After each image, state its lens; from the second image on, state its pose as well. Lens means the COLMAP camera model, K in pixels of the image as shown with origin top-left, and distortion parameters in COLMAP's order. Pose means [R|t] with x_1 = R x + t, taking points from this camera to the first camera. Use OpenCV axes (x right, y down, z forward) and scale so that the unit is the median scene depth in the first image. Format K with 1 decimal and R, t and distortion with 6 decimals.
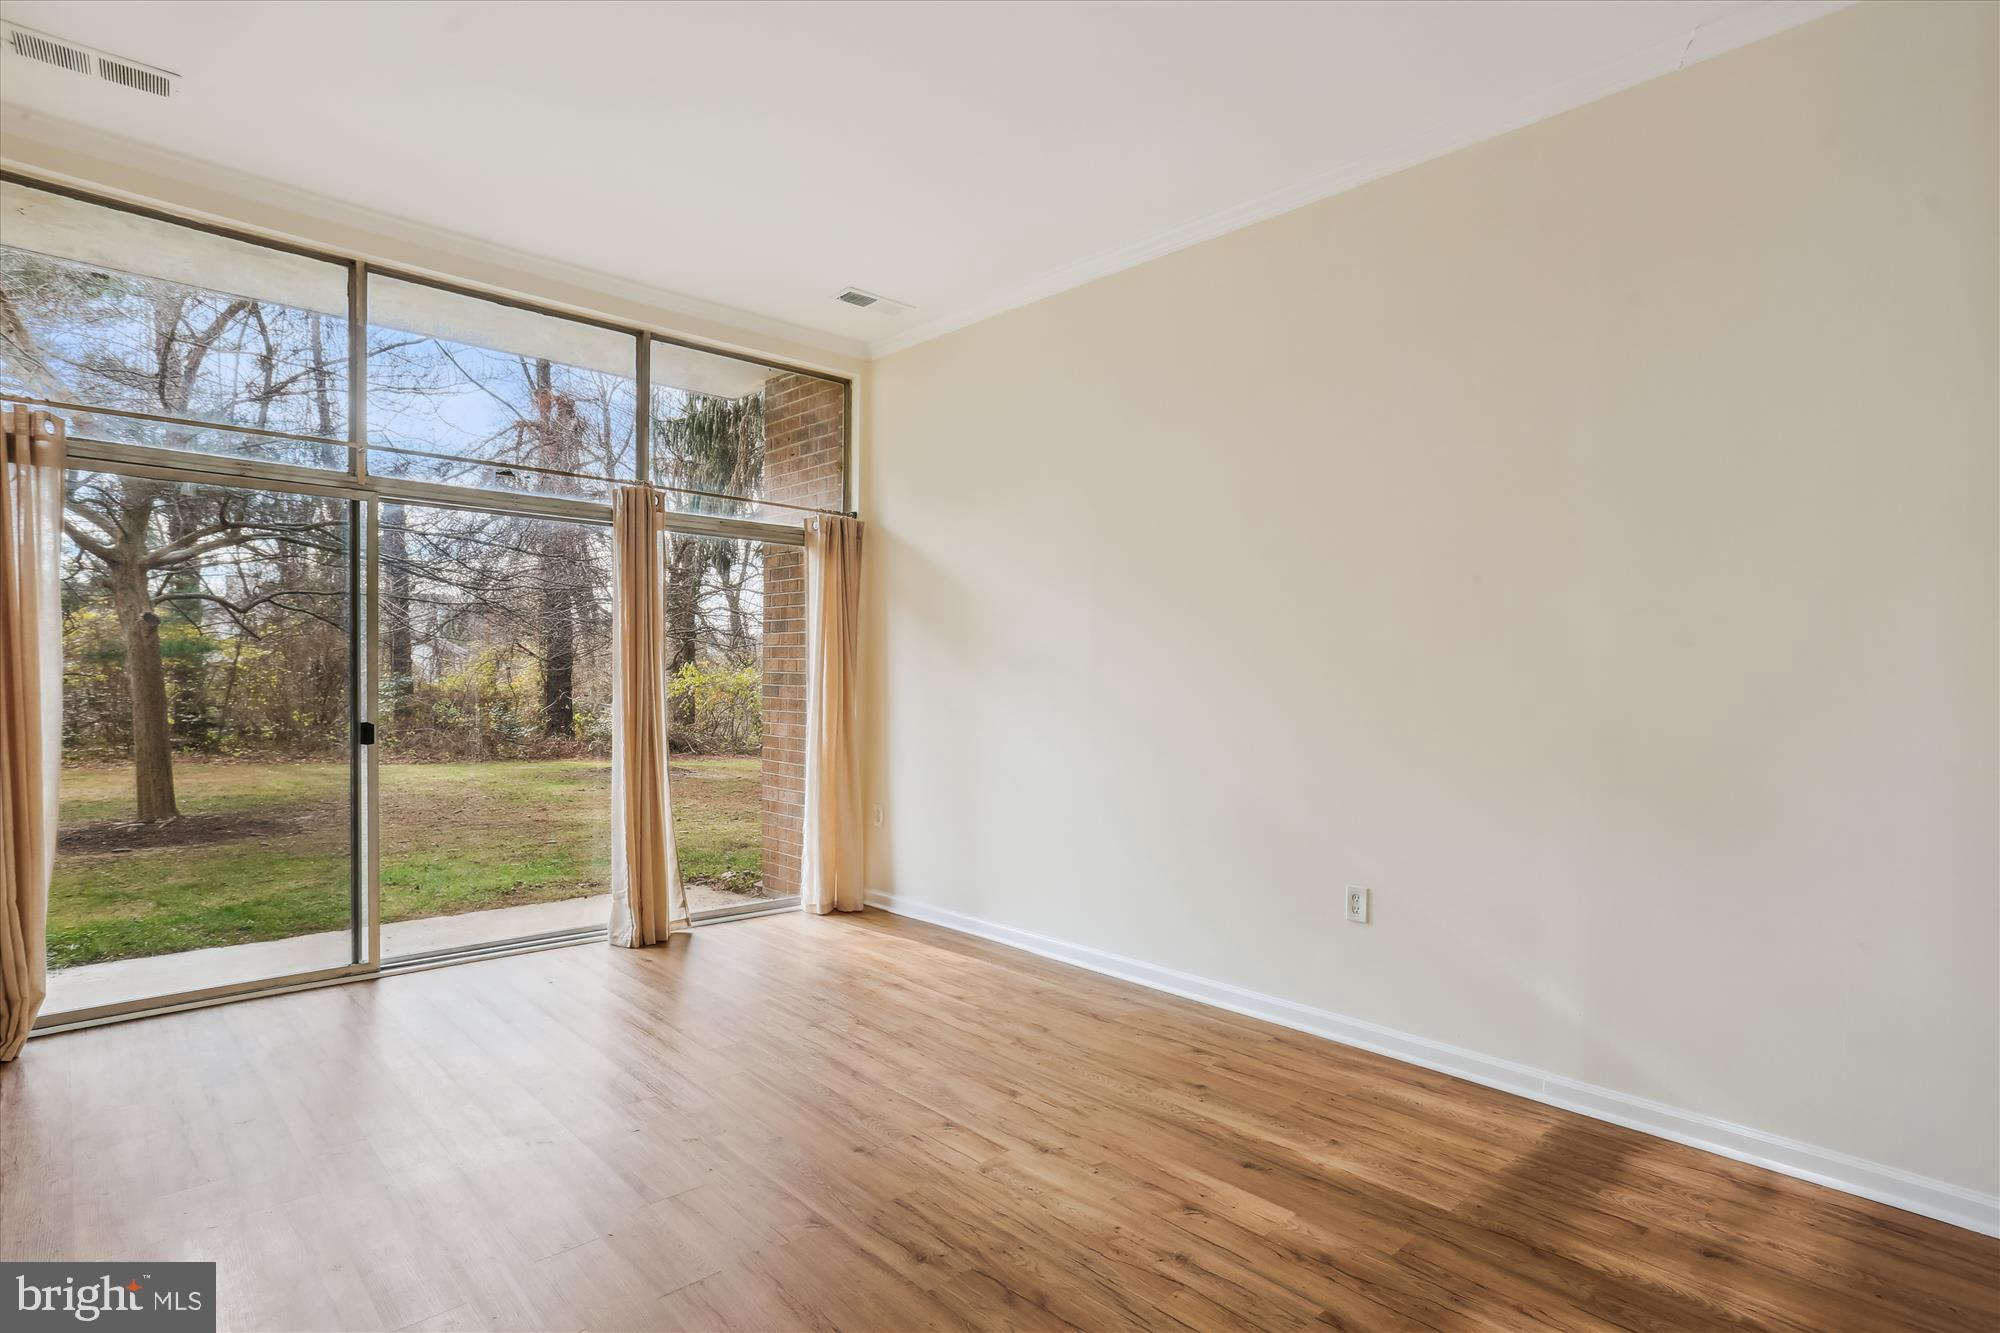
lens RADIAL K [[1027.6, 0, 986.9], [0, 1027.6, 696.1], [0, 0, 1]] dist [-0.032382, 0.030622]
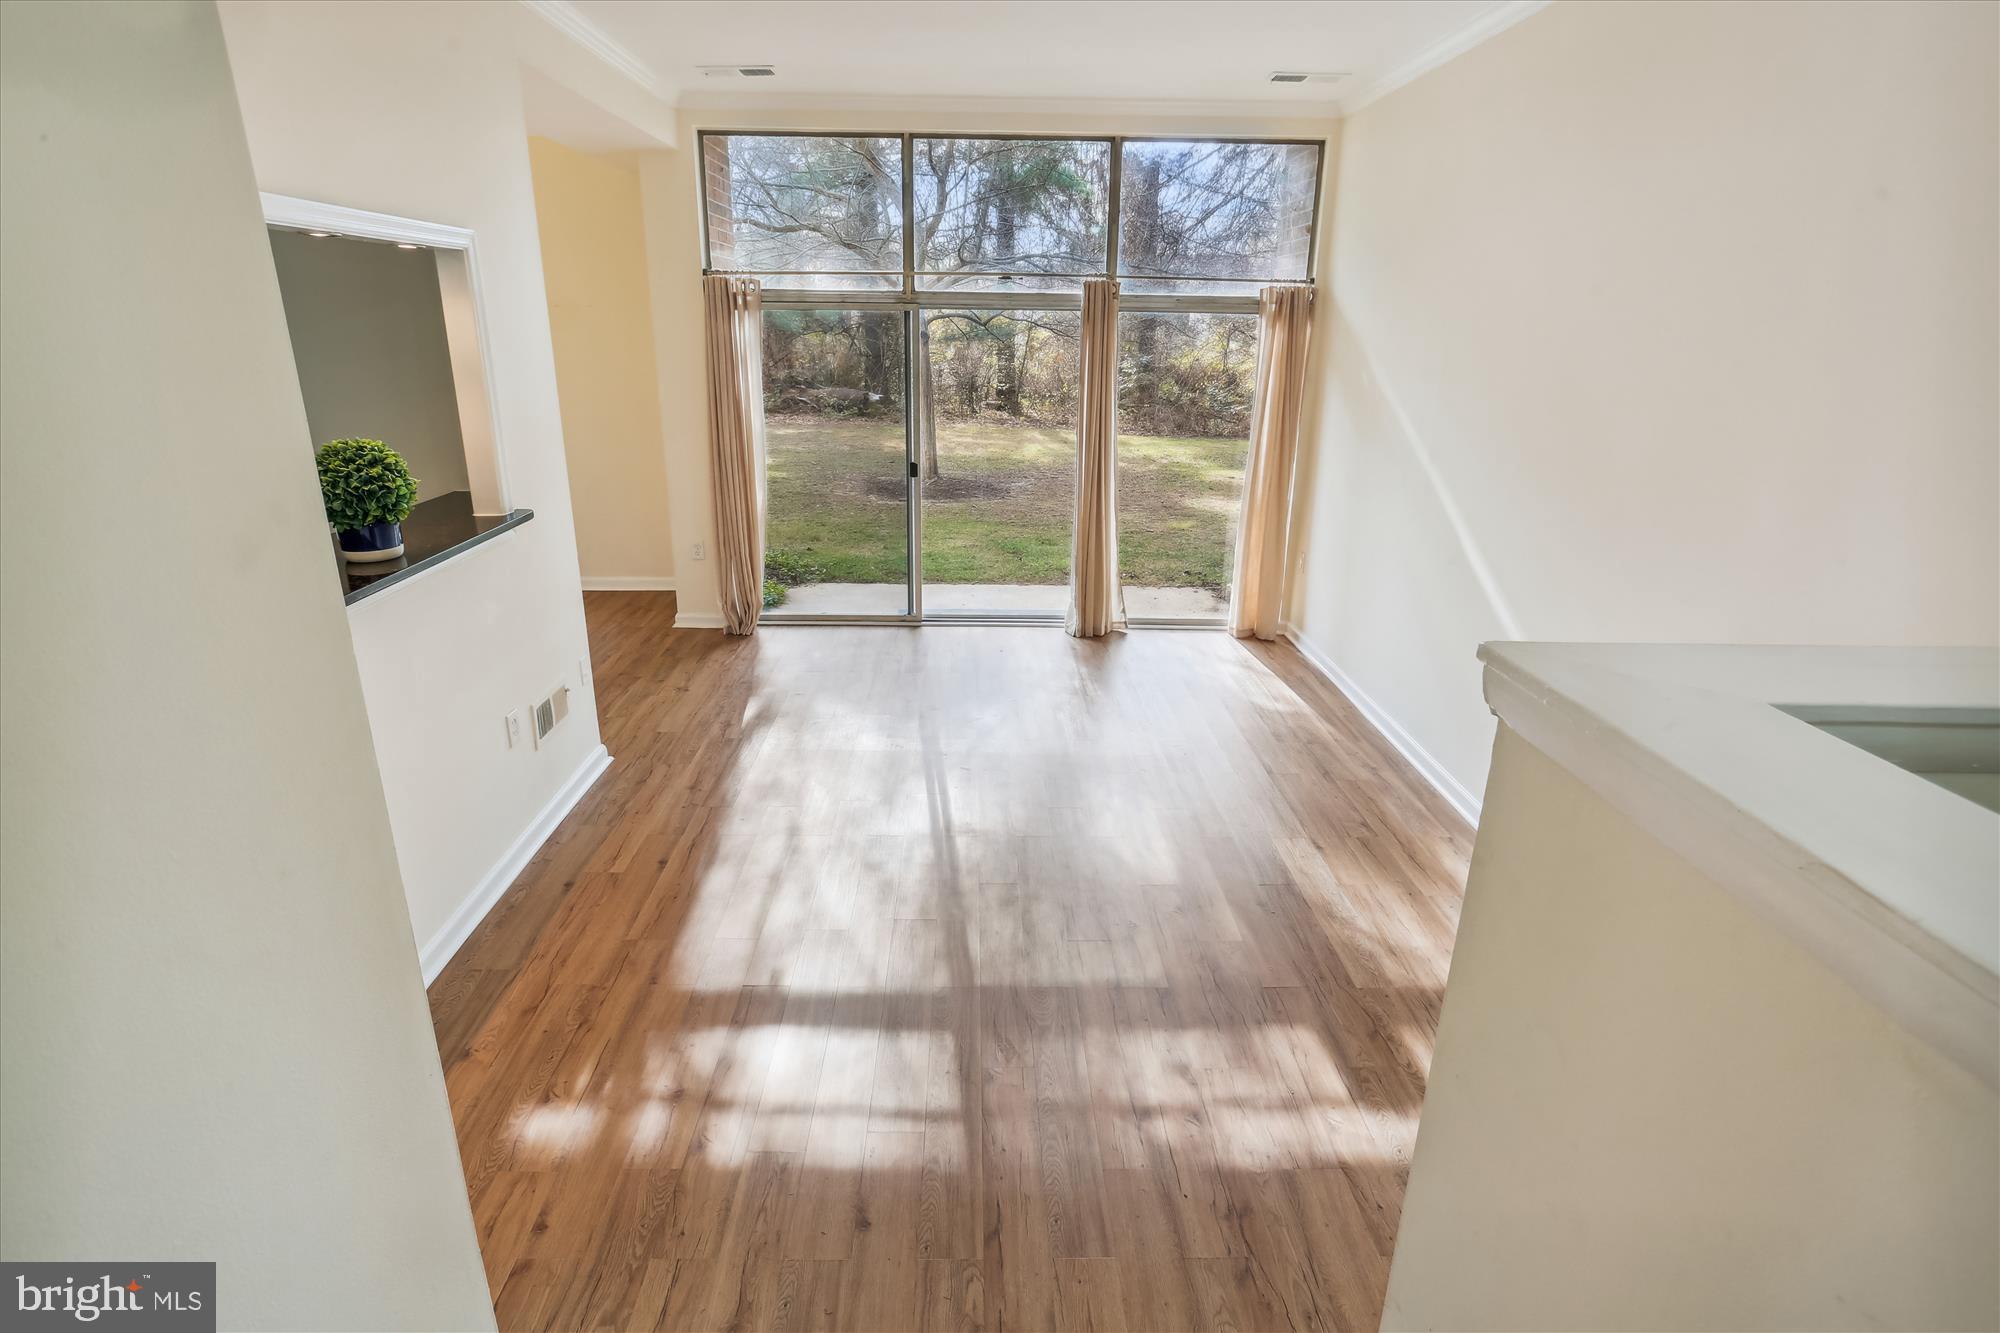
lens RADIAL K [[1003.3, 0, 984.7], [0, 1003.3, 645.1], [0, 0, 1]] dist [0.002633, 0.000451]
pose [[0.745826, 0.202966, -0.634467, 0.430897], [-0.017487, 0.958089, 0.285937, -0.130081], [0.665912, -0.202164, 0.718117, -0.059442]]
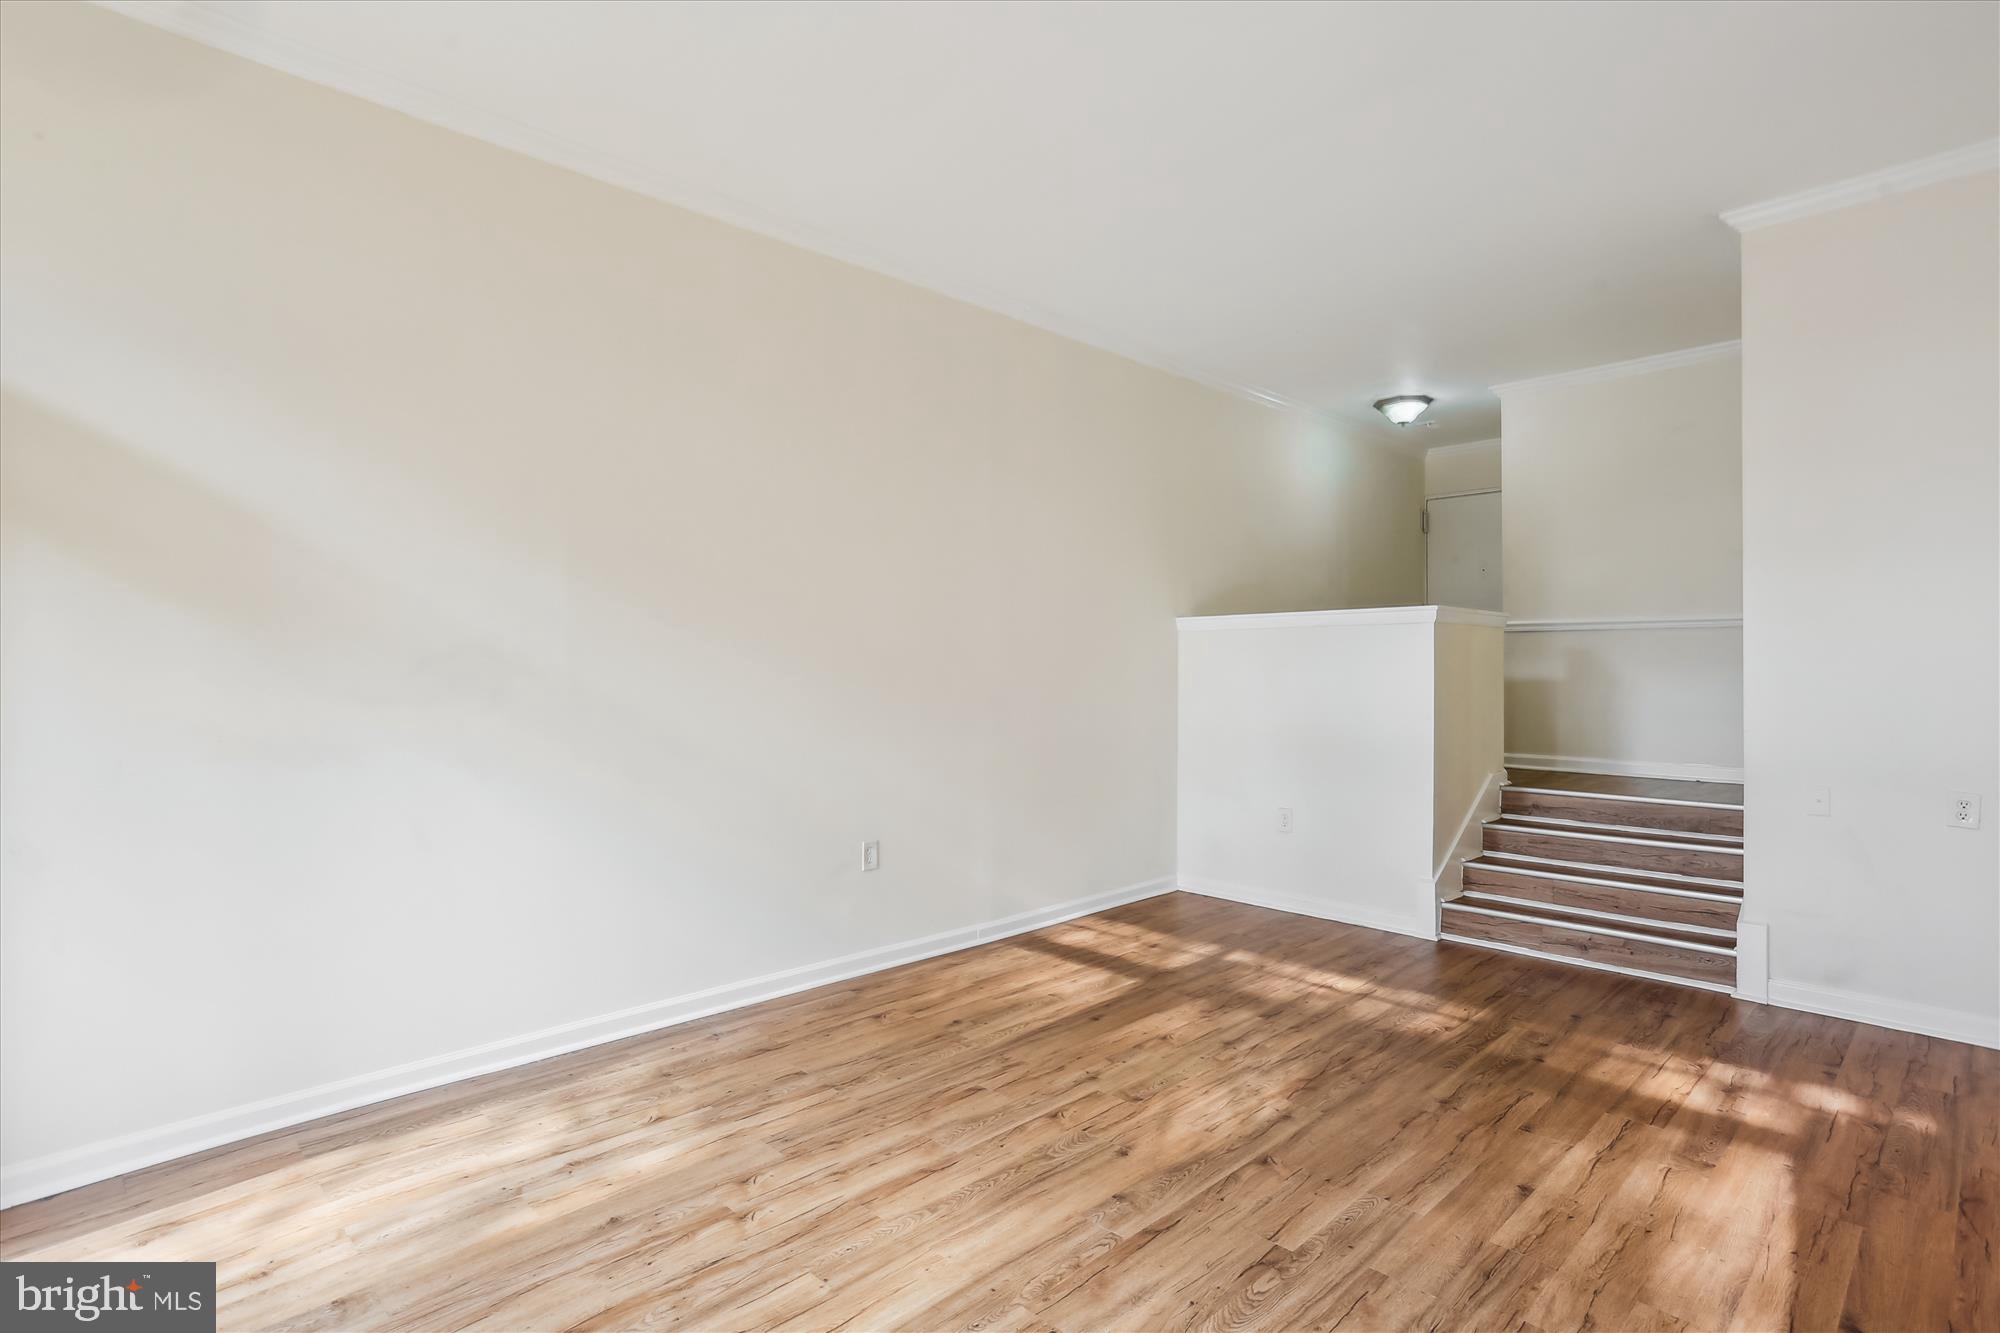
lens RADIAL K [[1003.2, 0, 985.4], [0, 1003.2, 665.3], [0, 0, 1]] dist [-0.039436, 0.031449]
pose [[-0.026058, -0.010269, 0.999608, -0.642647], [0.024790, 0.999633, 0.010916, -0.026642], [-0.999353, 0.025064, -0.025794, 0.679404]]
